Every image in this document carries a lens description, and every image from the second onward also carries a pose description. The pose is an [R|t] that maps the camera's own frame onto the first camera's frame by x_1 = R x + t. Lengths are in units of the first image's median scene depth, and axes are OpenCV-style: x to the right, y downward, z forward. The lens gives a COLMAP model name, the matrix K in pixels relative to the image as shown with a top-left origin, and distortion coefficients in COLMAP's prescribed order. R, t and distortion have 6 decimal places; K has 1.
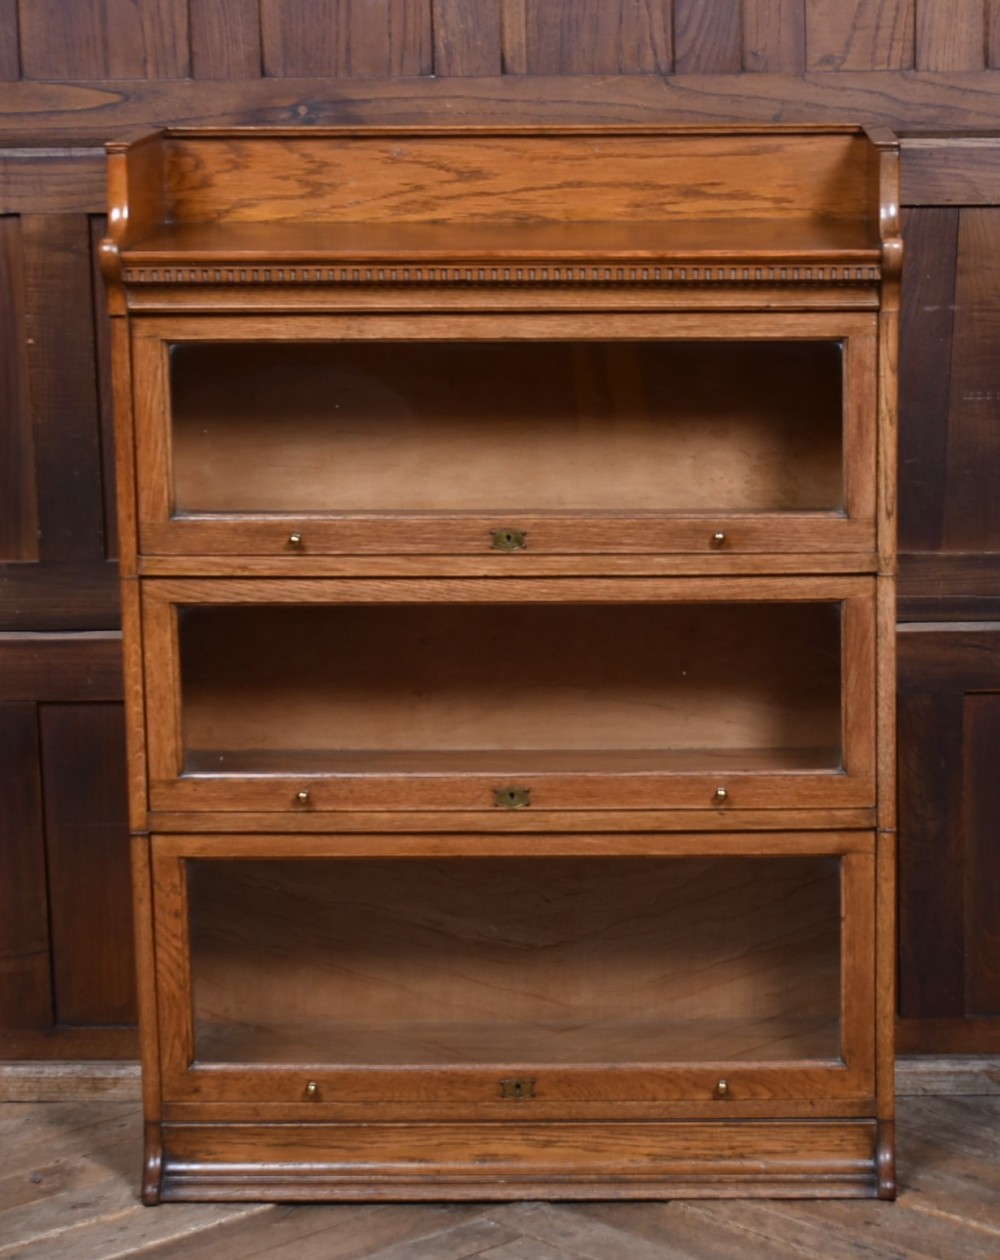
lens RADIAL K [[3285.2, 0, 712.6], [0, 3285.2, 887.6], [0, 0, 1]] dist [-0.128917, -0.049935]
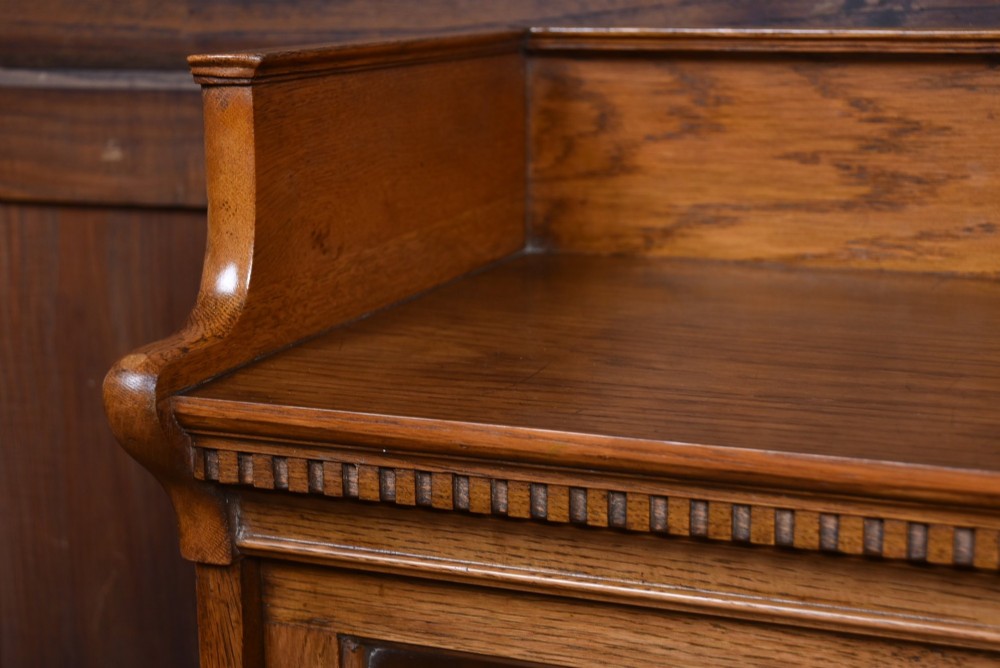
lens RADIAL K [[1812.0, 0, 514.5], [0, 1812.0, 361.7], [0, 0, 1]] dist [0.017342, 0.136004]
pose [[0.920139, 0.071950, -0.384924, -0.076475], [-0.099838, 0.993595, -0.052934, -0.177445], [0.378650, 0.087137, 0.921429, 0.782051]]
